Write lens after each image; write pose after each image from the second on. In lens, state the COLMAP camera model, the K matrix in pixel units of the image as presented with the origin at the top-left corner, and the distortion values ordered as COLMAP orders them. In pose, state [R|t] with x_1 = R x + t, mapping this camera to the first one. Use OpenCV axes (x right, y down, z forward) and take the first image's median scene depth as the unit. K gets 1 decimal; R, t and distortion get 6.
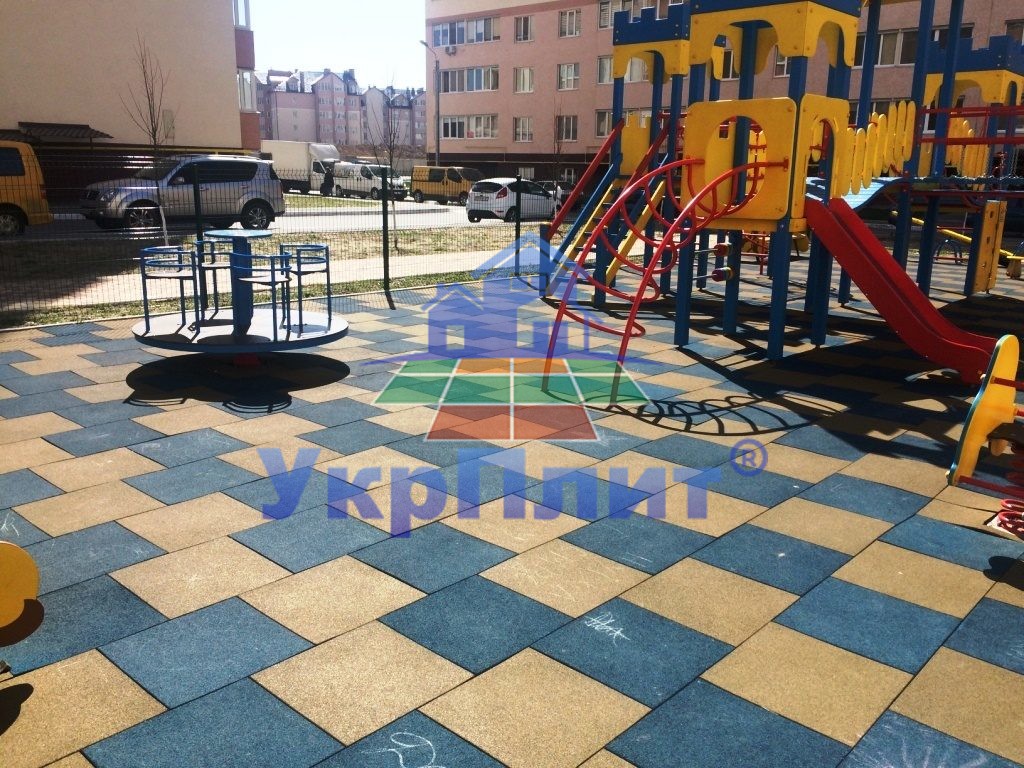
lens RADIAL K [[861.4, 0, 541.3], [0, 861.4, 340.8], [0, 0, 1]] dist [0.060355, -0.068579]
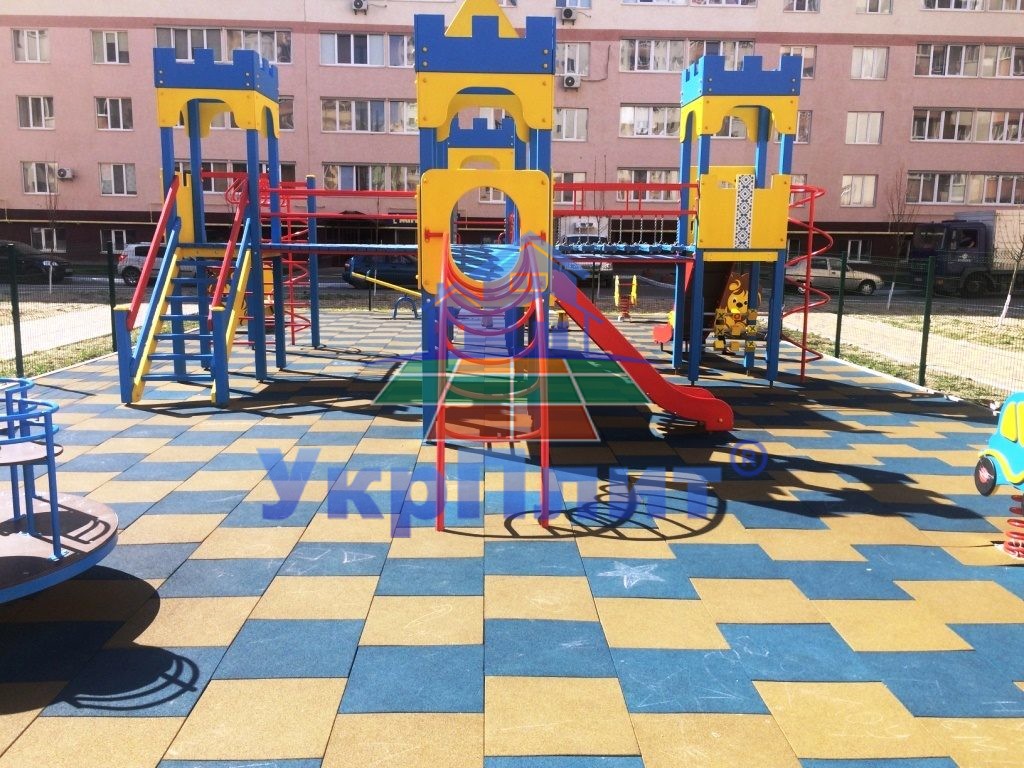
lens RADIAL K [[861.4, 0, 536.4], [0, 861.4, 378.4], [0, 0, 1]] dist [0.060355, -0.068579]
pose [[0.726631, -0.115332, 0.677278, -0.491832], [0.129803, 0.991101, 0.029510, -0.096958], [-0.674654, 0.066470, 0.735135, 0.423123]]
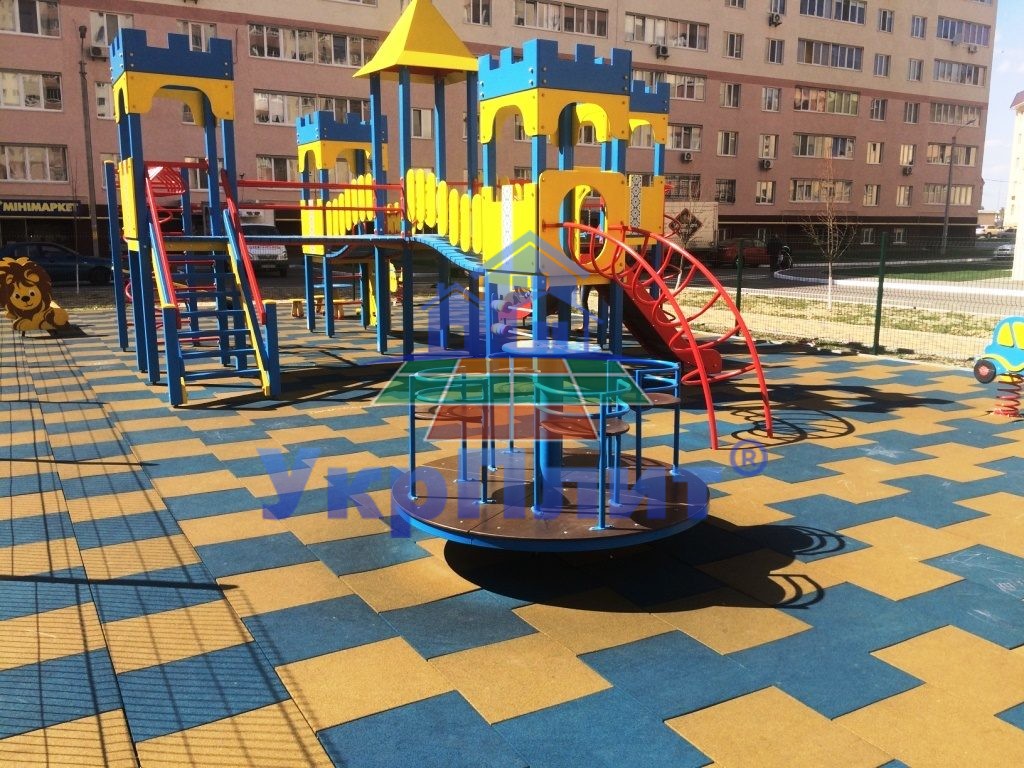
lens RADIAL K [[861.4, 0, 509.1], [0, 861.4, 378.1], [0, 0, 1]] dist [0.060355, -0.068579]
pose [[0.319251, -0.173997, 0.931560, -1.110103], [0.184122, 0.975657, 0.119133, -0.208544], [-0.929612, 0.133487, 0.343516, 0.960017]]
